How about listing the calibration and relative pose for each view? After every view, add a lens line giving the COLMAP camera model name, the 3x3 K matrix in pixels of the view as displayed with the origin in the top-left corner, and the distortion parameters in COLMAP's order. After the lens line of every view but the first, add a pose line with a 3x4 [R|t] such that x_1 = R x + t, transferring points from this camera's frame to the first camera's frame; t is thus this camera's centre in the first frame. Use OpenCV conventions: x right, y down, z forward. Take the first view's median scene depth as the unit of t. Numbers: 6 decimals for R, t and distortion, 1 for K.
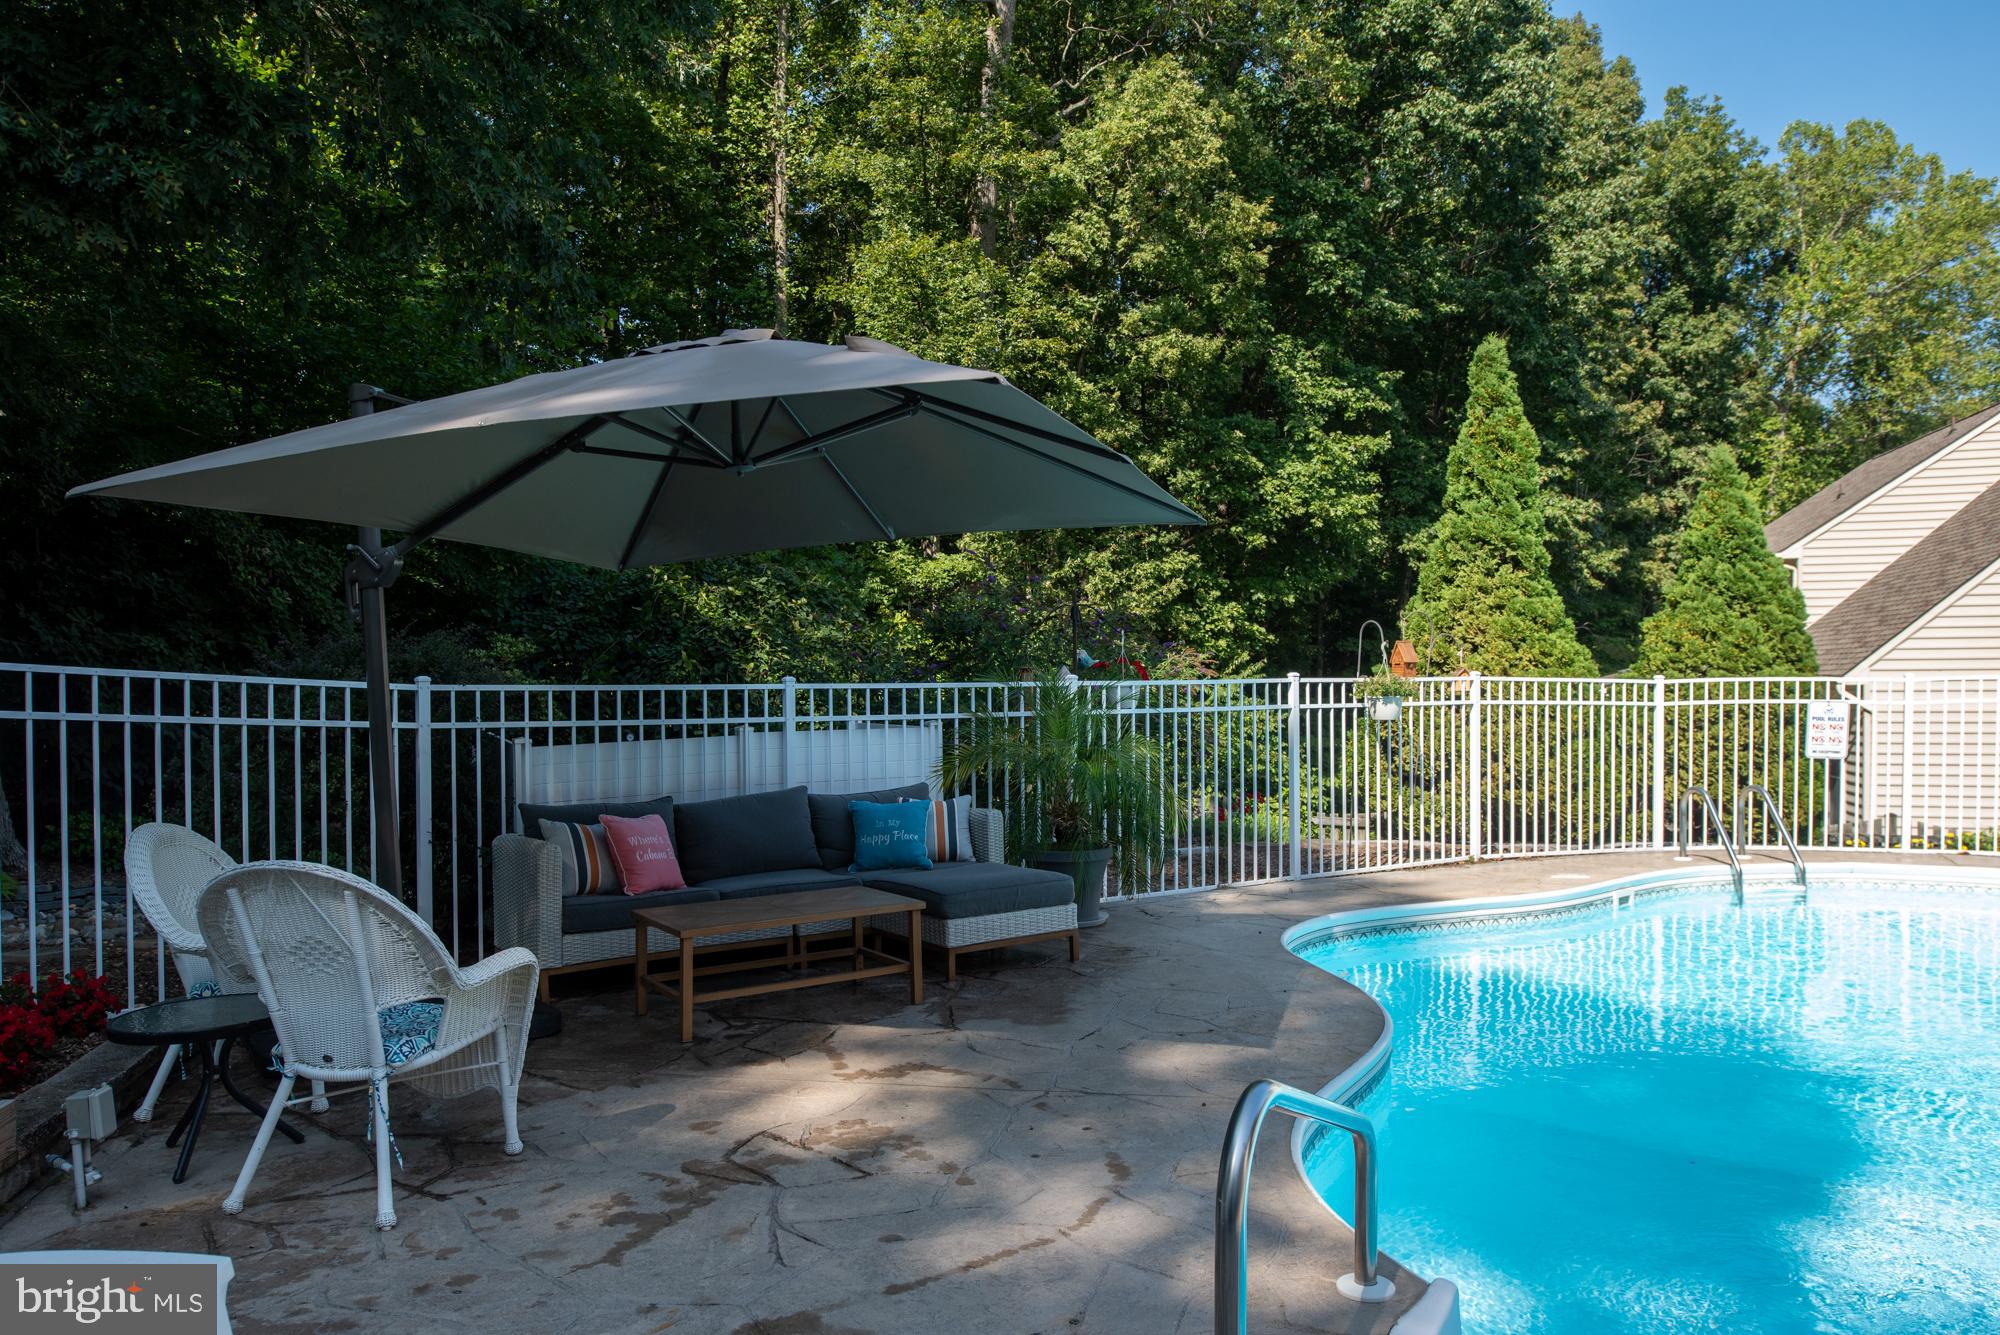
lens RADIAL K [[1396.5, 0, 1026.4], [0, 1396.5, 703.7], [0, 0, 1]] dist [-0.005475, -0.006207]
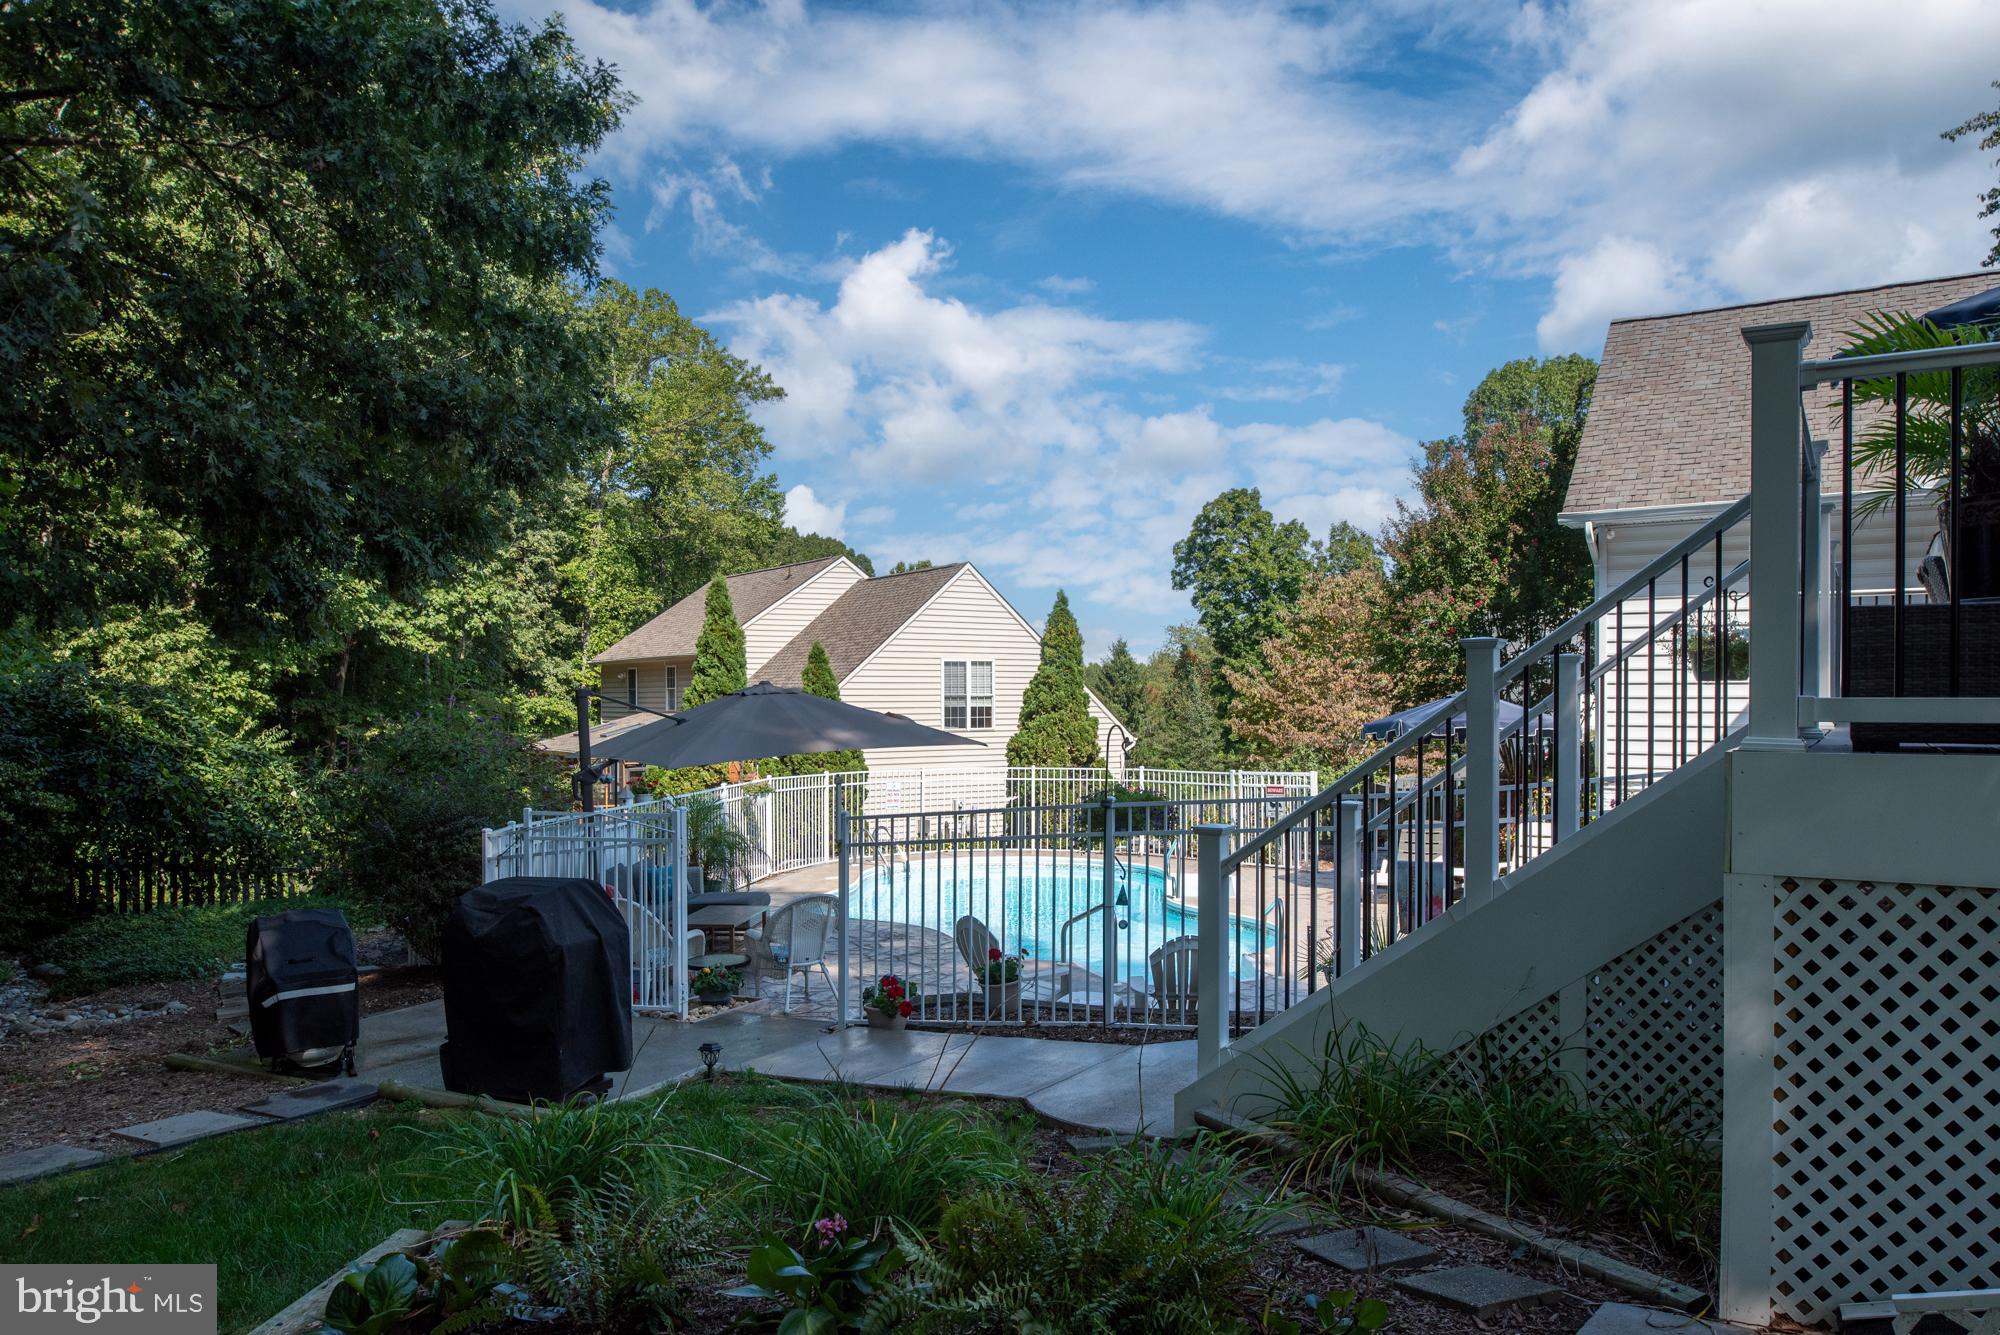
lens RADIAL K [[1396.5, 0, 976.2], [0, 1396.5, 709.4], [0, 0, 1]] dist [-0.005475, -0.006207]
pose [[0.679249, 0.004154, 0.733896, -0.263528], [0.008656, 0.999869, -0.013672, -0.025296], [-0.733856, 0.015639, 0.679124, -0.145452]]
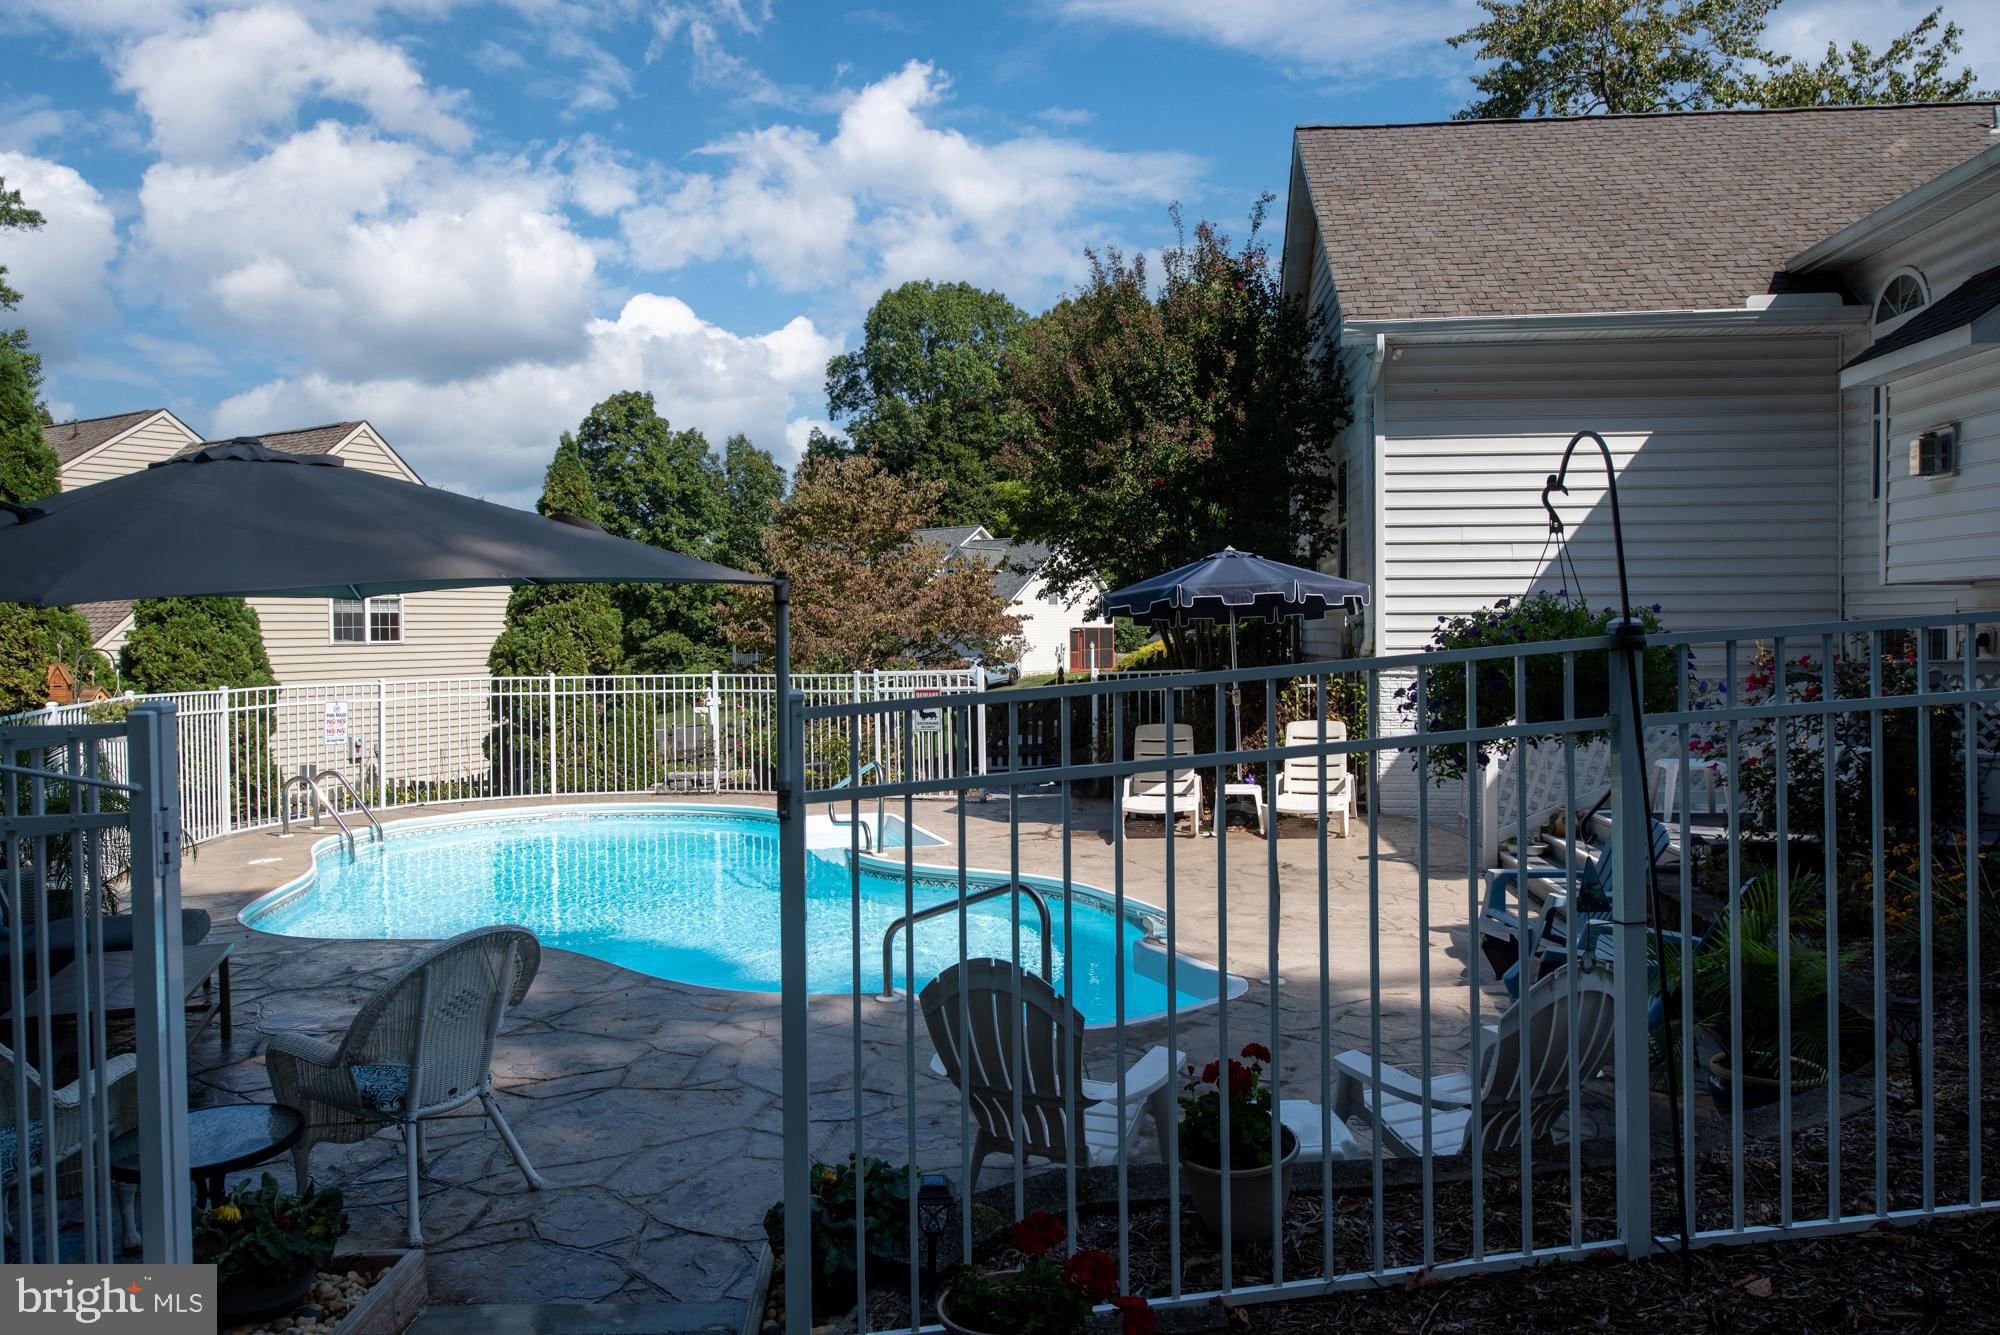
lens RADIAL K [[1396.5, 0, 1004.2], [0, 1396.5, 663.8], [0, 0, 1]] dist [-0.005475, -0.006207]
pose [[0.265943, -0.016074, 0.963855, -0.163461], [0.021564, 0.999710, 0.010722, -0.012361], [-0.963748, 0.017933, 0.266212, 0.019017]]
